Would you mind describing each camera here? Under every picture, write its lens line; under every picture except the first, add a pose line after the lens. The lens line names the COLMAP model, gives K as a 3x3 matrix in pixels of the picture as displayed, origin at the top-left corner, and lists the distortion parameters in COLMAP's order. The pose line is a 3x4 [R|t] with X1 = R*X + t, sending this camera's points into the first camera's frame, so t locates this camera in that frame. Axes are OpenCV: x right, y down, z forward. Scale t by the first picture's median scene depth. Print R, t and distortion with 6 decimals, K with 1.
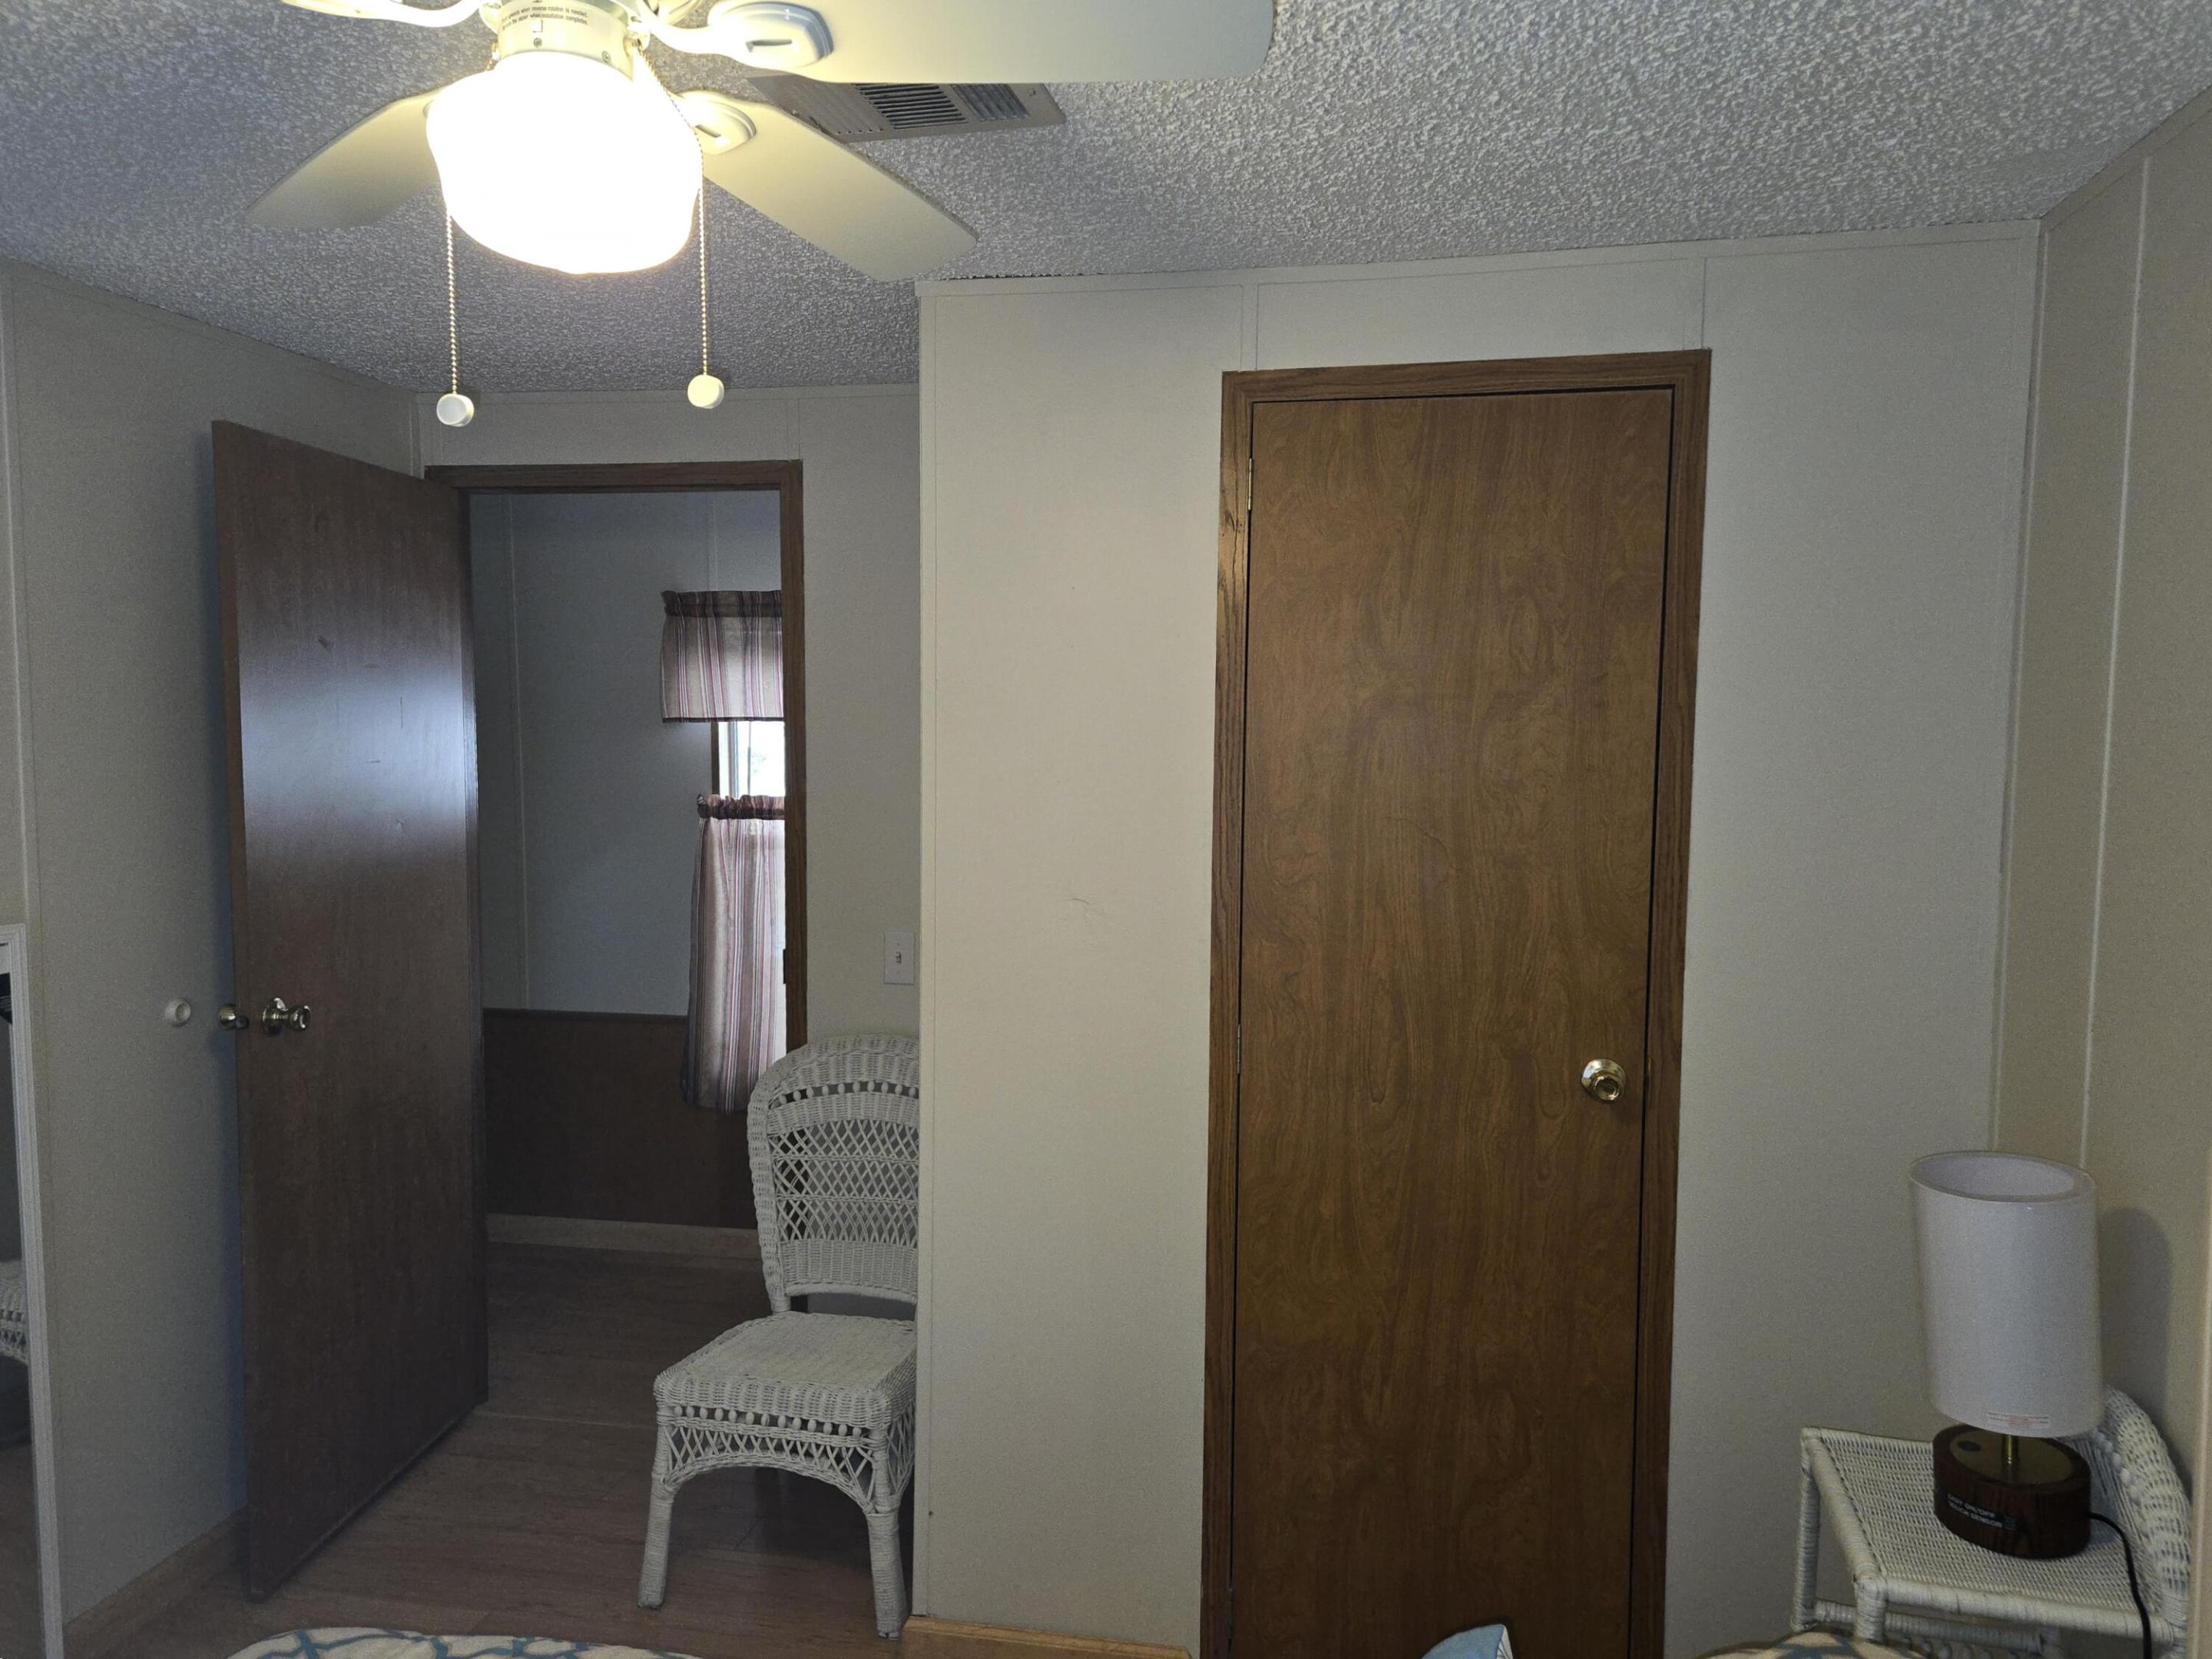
lens RADIAL K [[1466.8, 0, 1126.2], [0, 1466.8, 841.6], [0, 0, 1]] dist [0.081621, -0.067872]
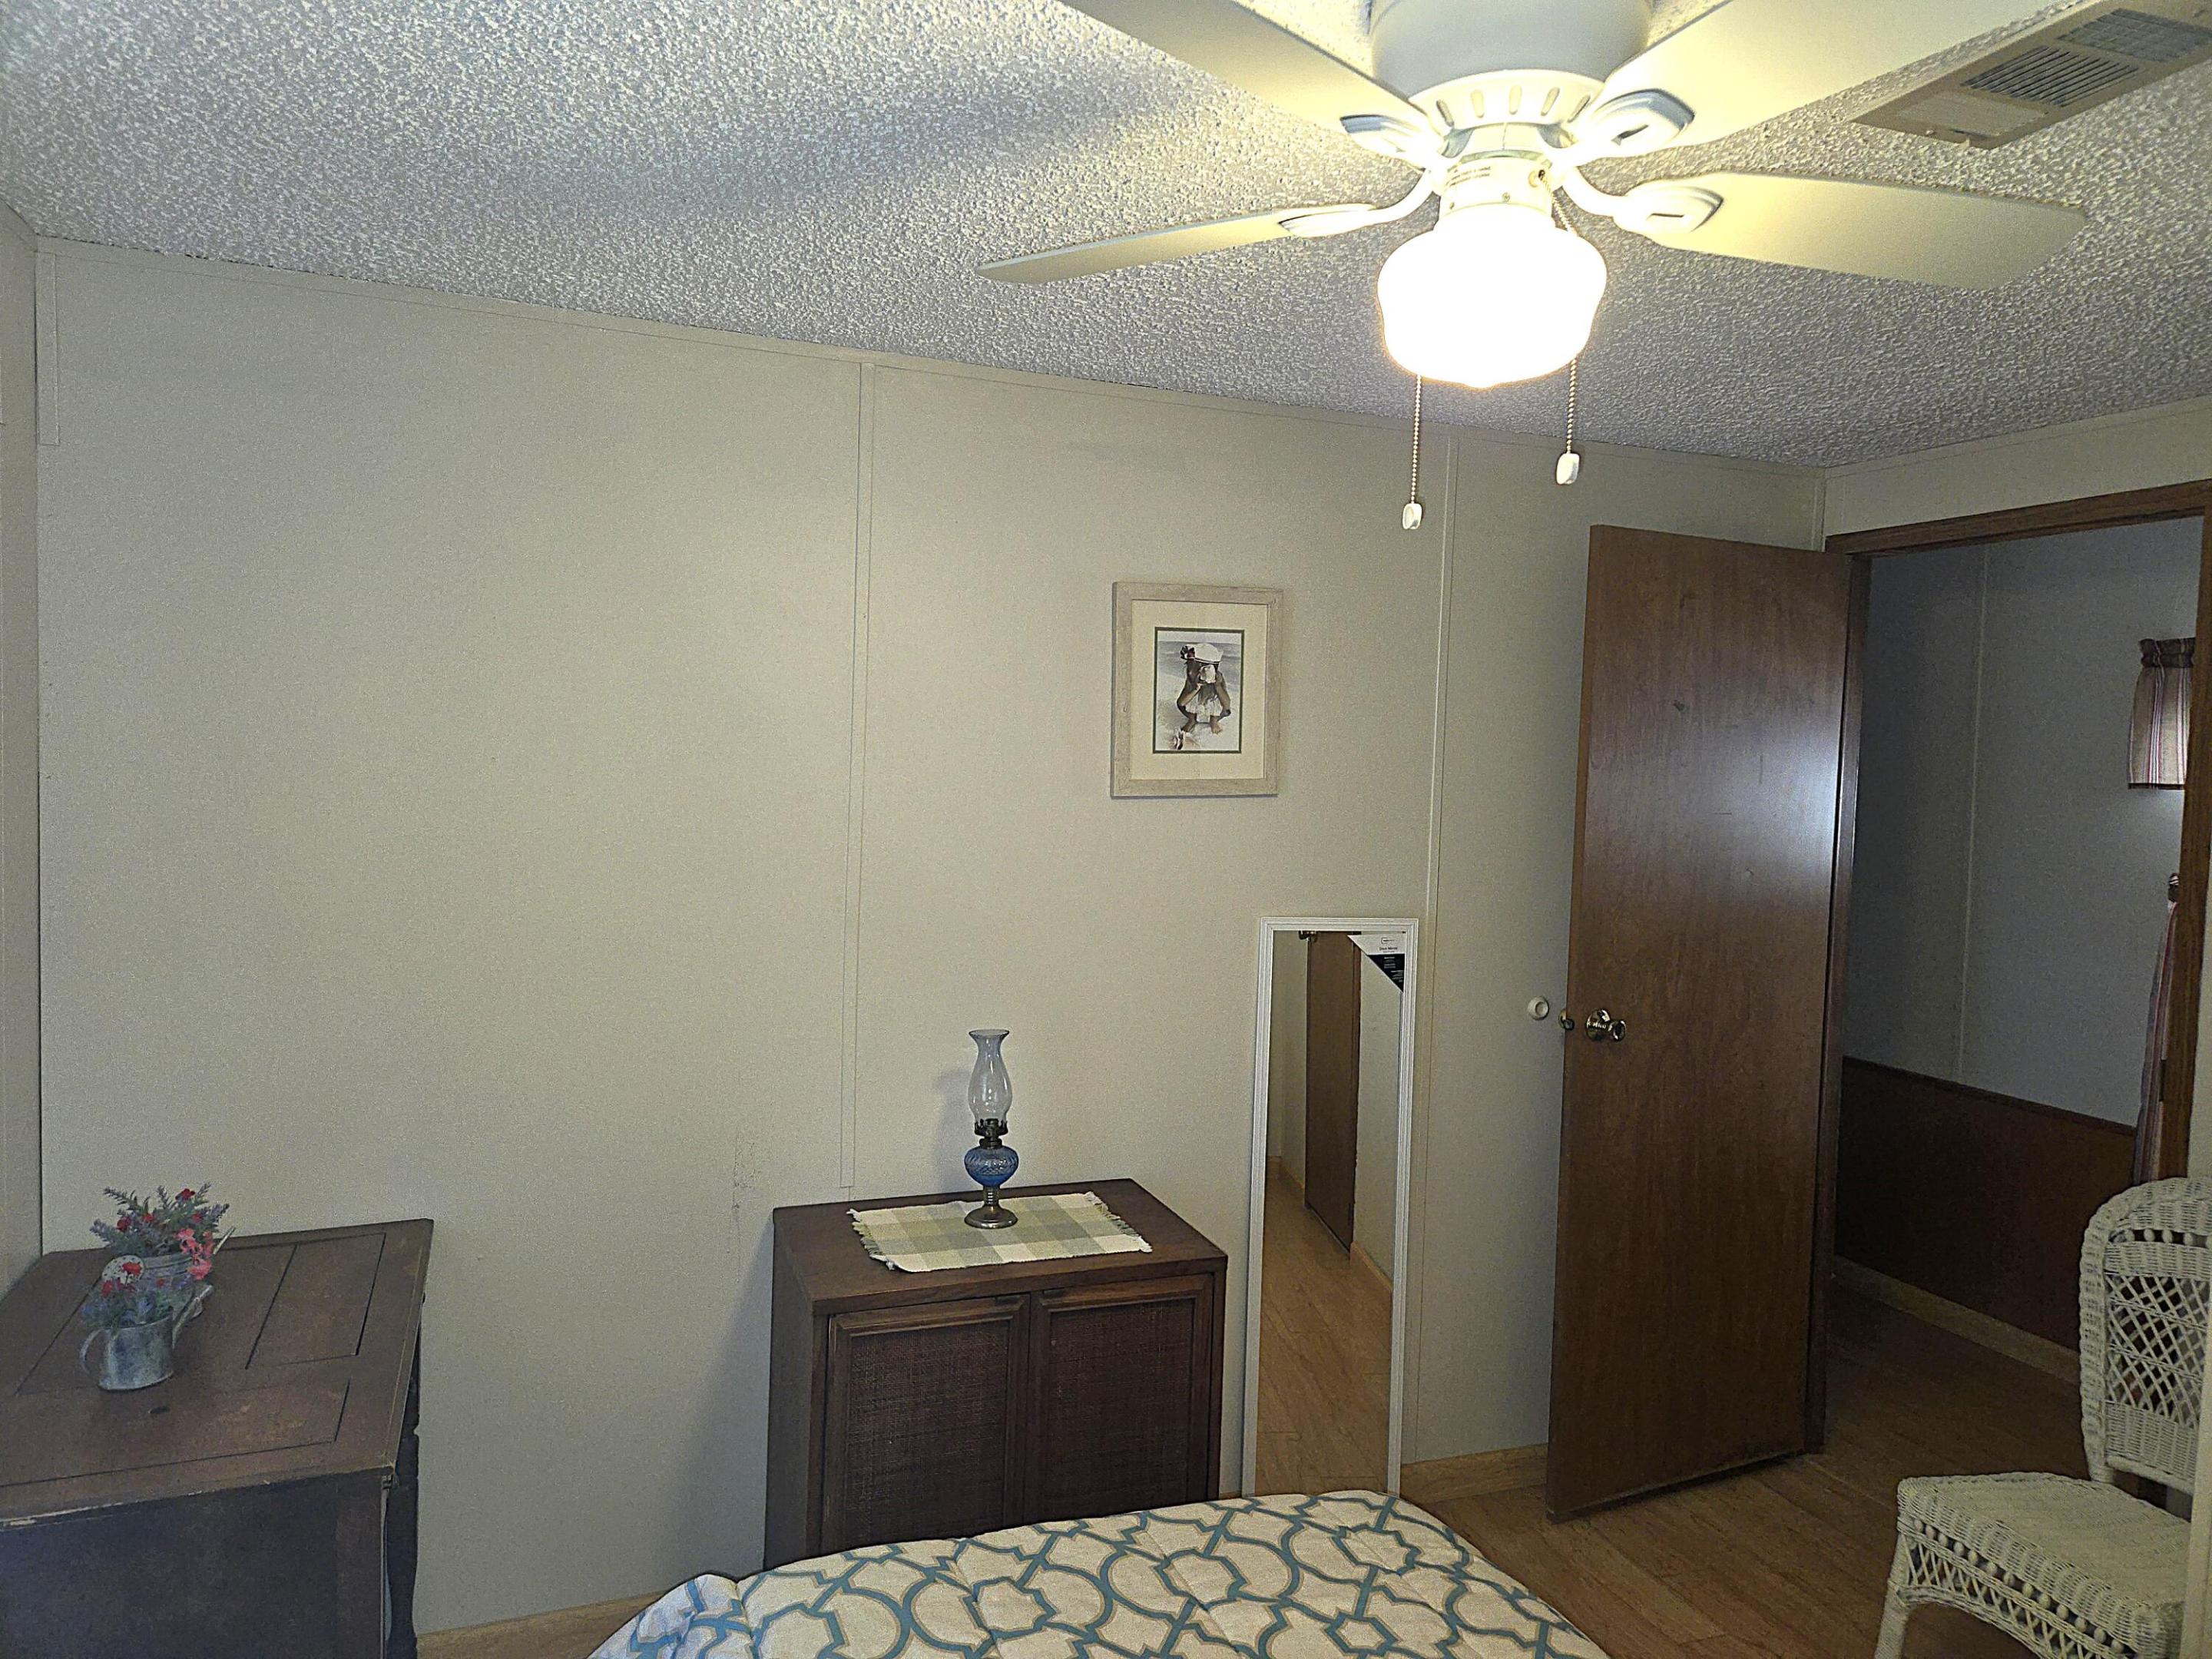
lens RADIAL K [[1408.4, 0, 1109.2], [0, 1408.4, 838.3], [0, 0, 1]] dist [0.070330, -0.050095]
pose [[0.557622, 0.064000, -0.827624, 0.110080], [-0.097423, 0.995179, 0.011318, -0.003298], [0.824358, 0.074318, 0.561169, 0.042009]]
